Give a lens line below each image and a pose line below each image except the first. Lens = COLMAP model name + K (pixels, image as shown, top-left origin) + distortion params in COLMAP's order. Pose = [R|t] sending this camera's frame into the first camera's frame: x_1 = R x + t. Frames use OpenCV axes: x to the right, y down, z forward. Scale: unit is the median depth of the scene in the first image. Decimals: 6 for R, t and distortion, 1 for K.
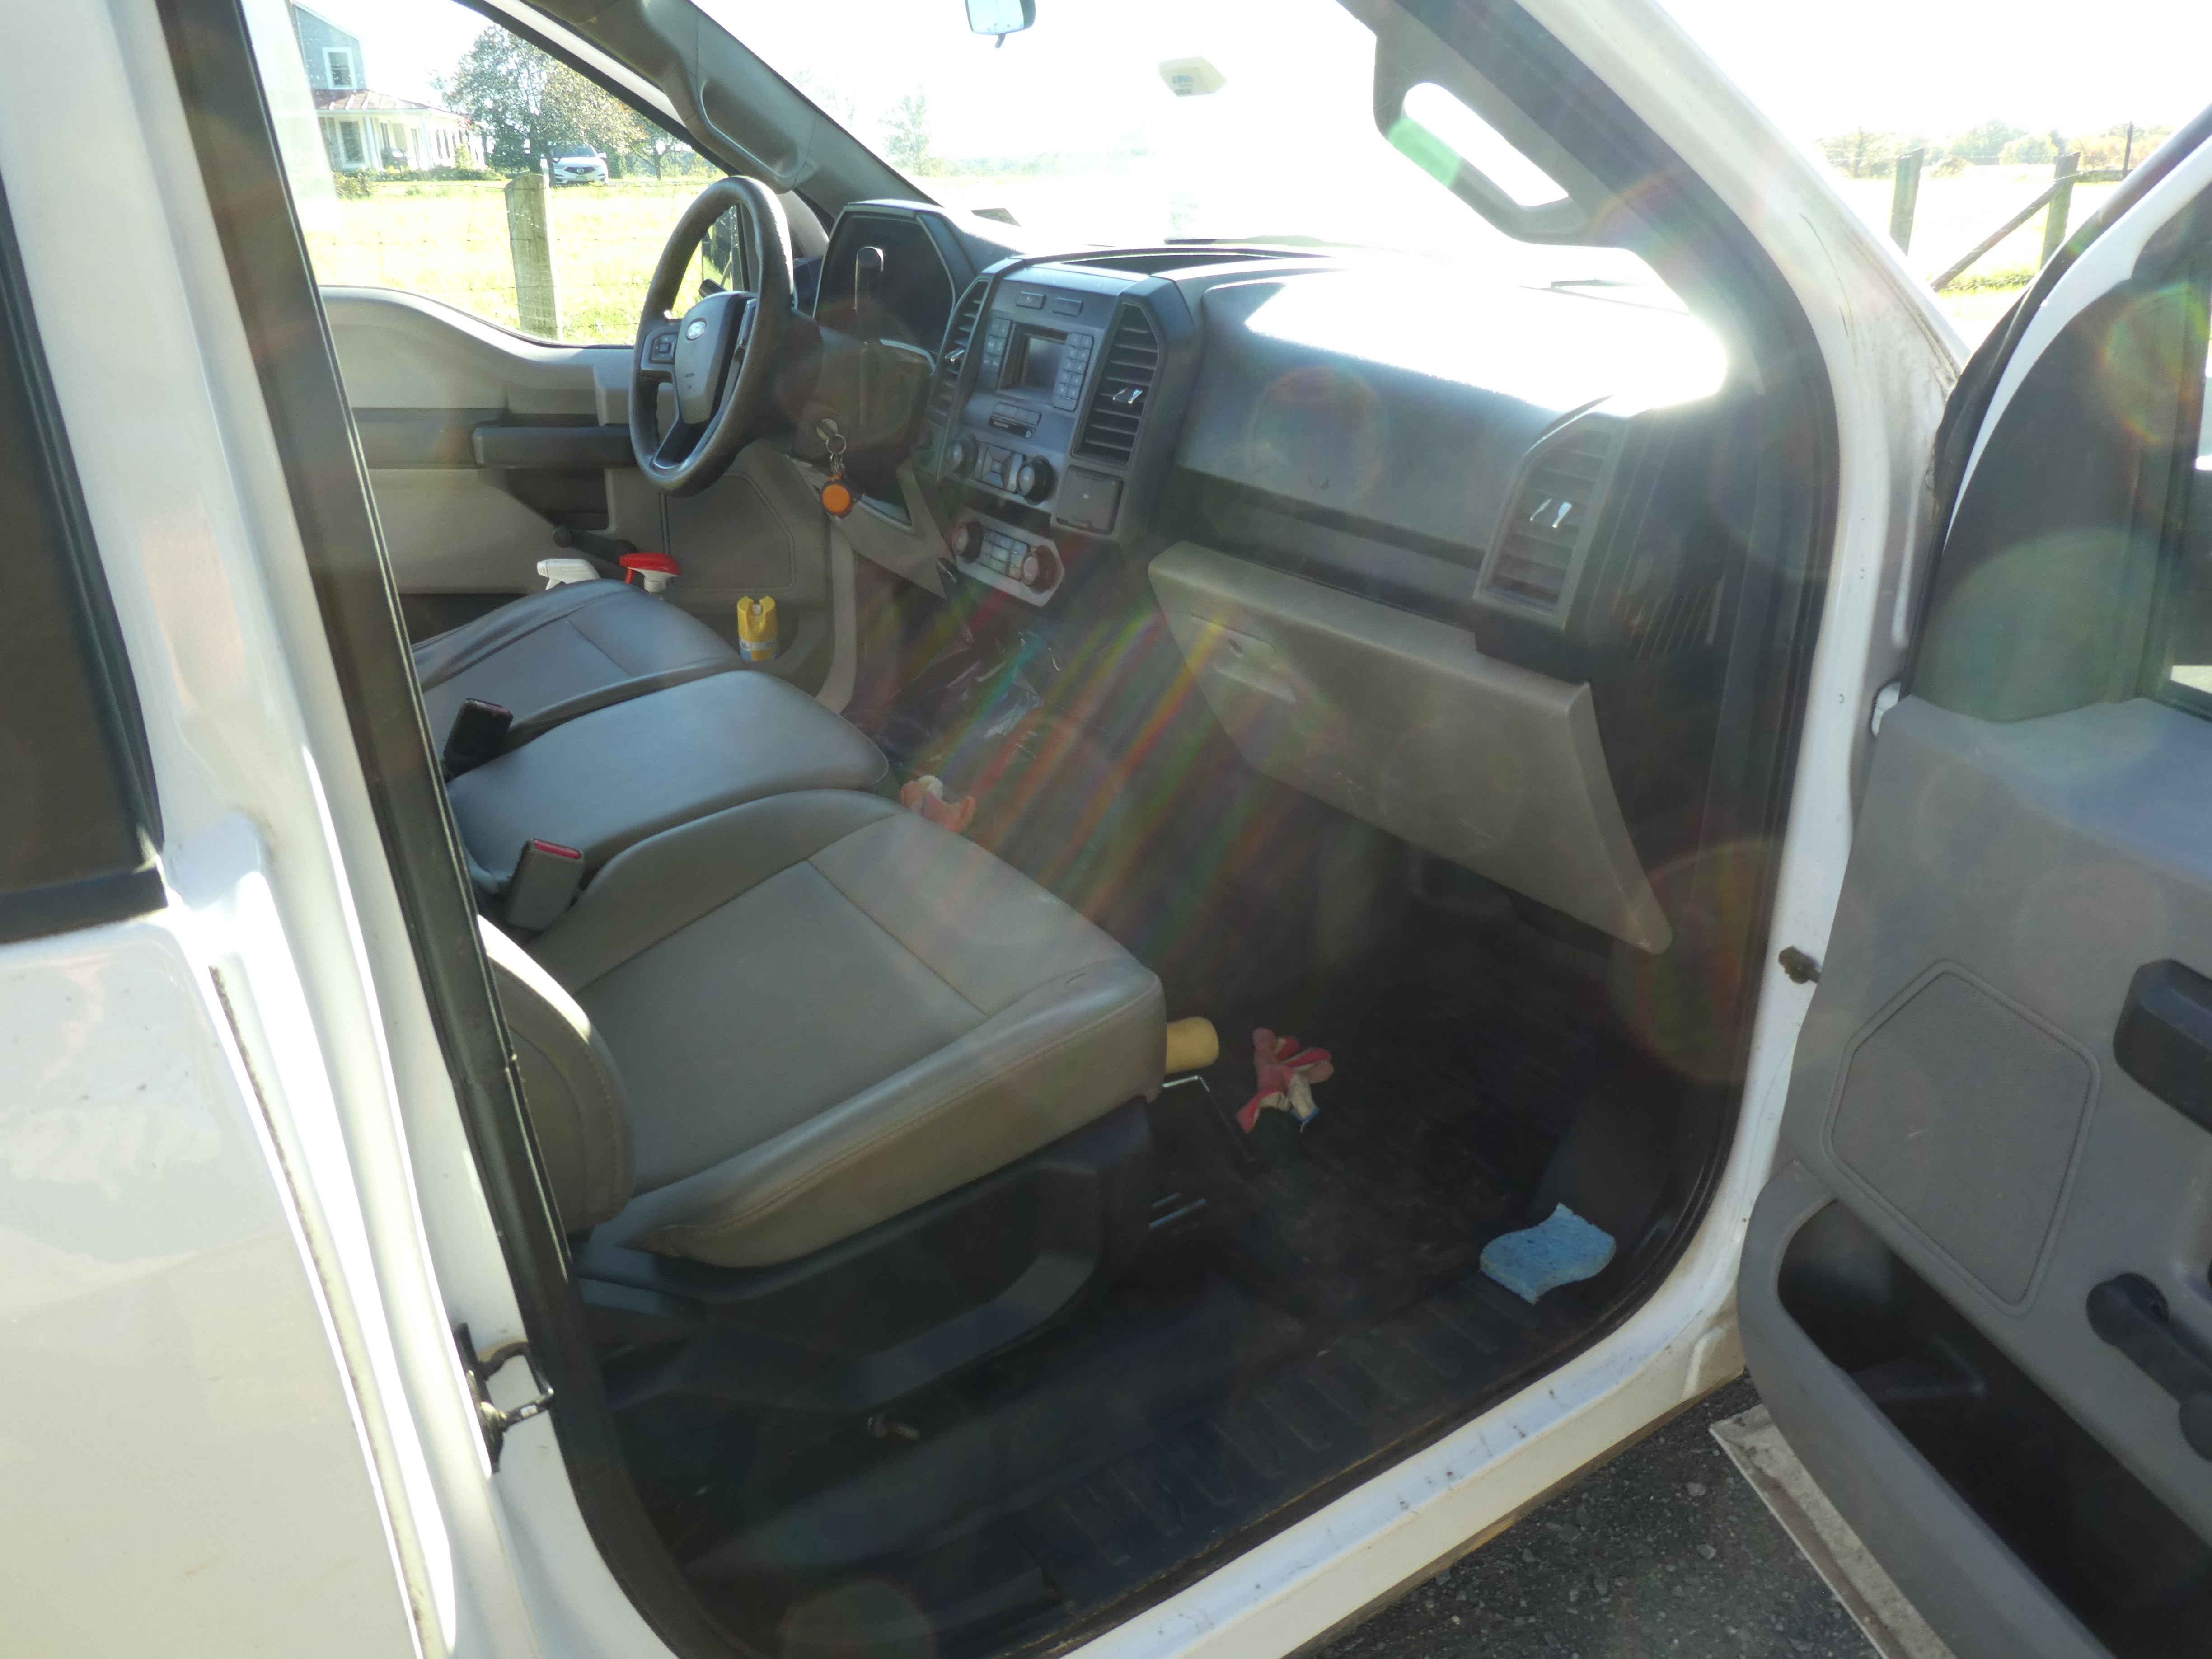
lens RADIAL K [[1561.1, 0, 1110.9], [0, 1561.1, 871.4], [0, 0, 1]] dist [-0.011430, -0.003815]
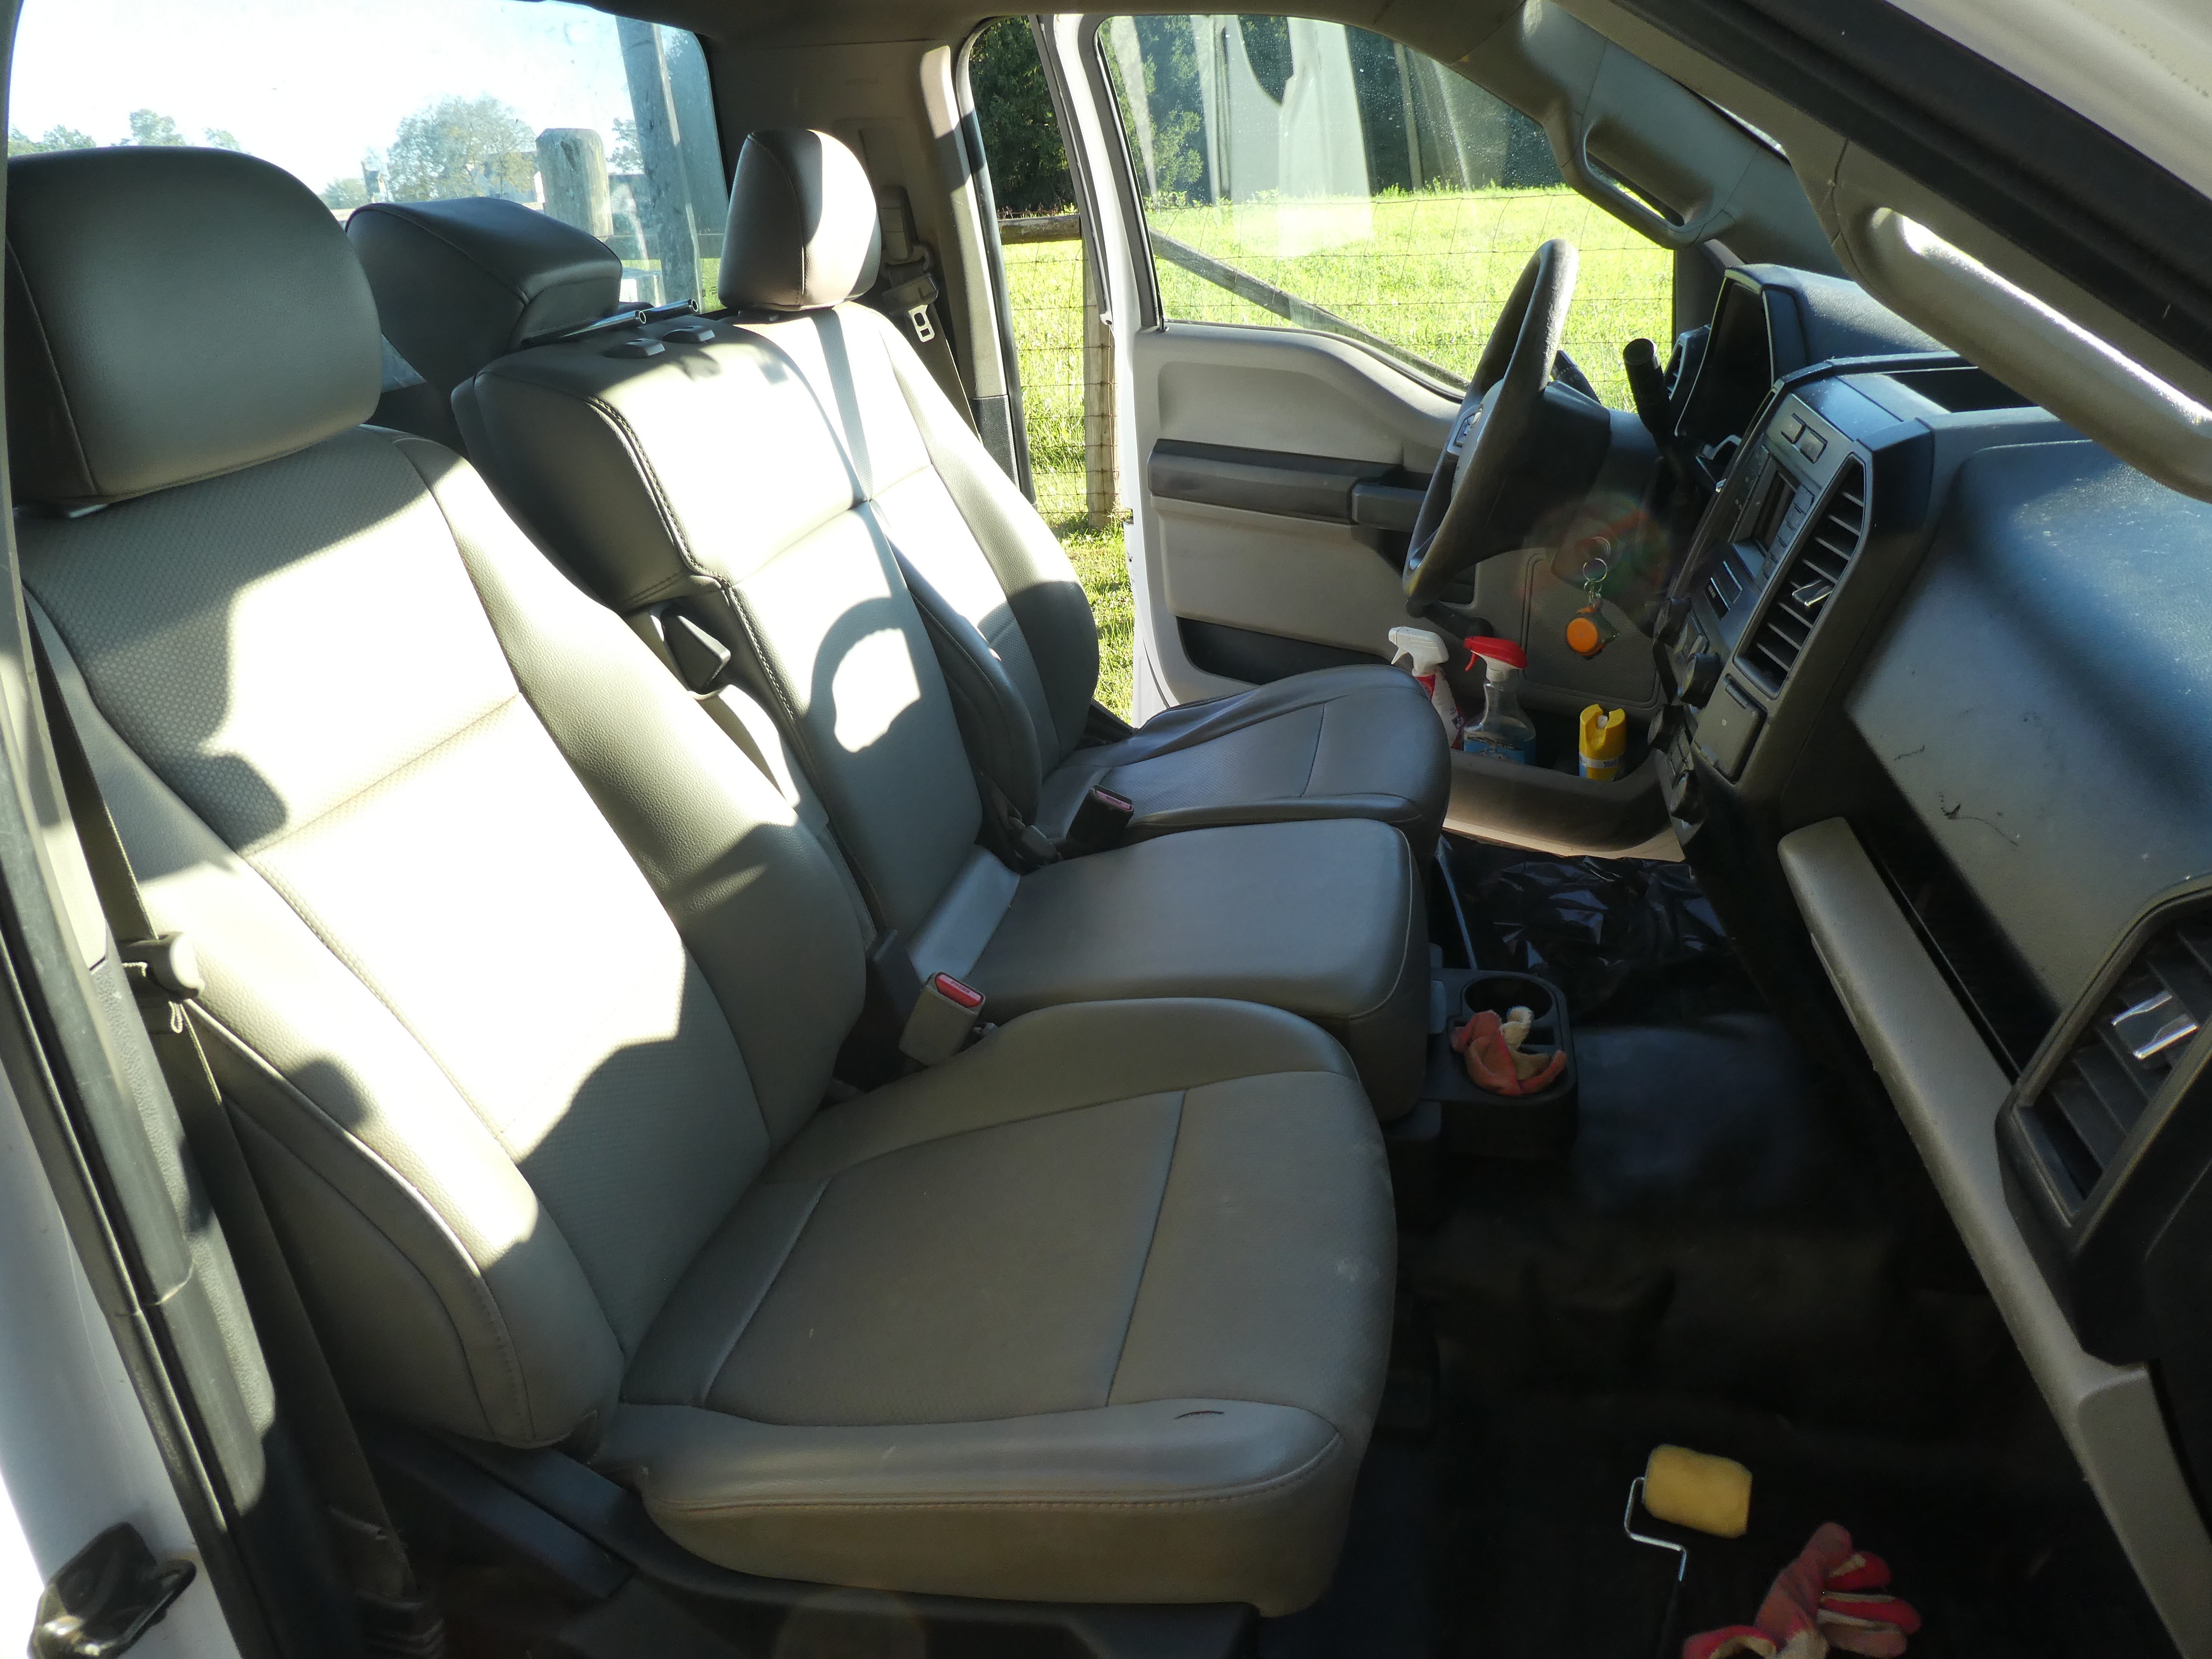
lens RADIAL K [[1561.1, 0, 1110.9], [0, 1561.1, 871.4], [0, 0, 1]] dist [-0.011430, -0.003815]
pose [[0.694775, 0.268086, -0.667396, 0.243610], [-0.257026, 0.959206, 0.117733, -0.164325], [0.671733, 0.089740, 0.735338, 0.268076]]
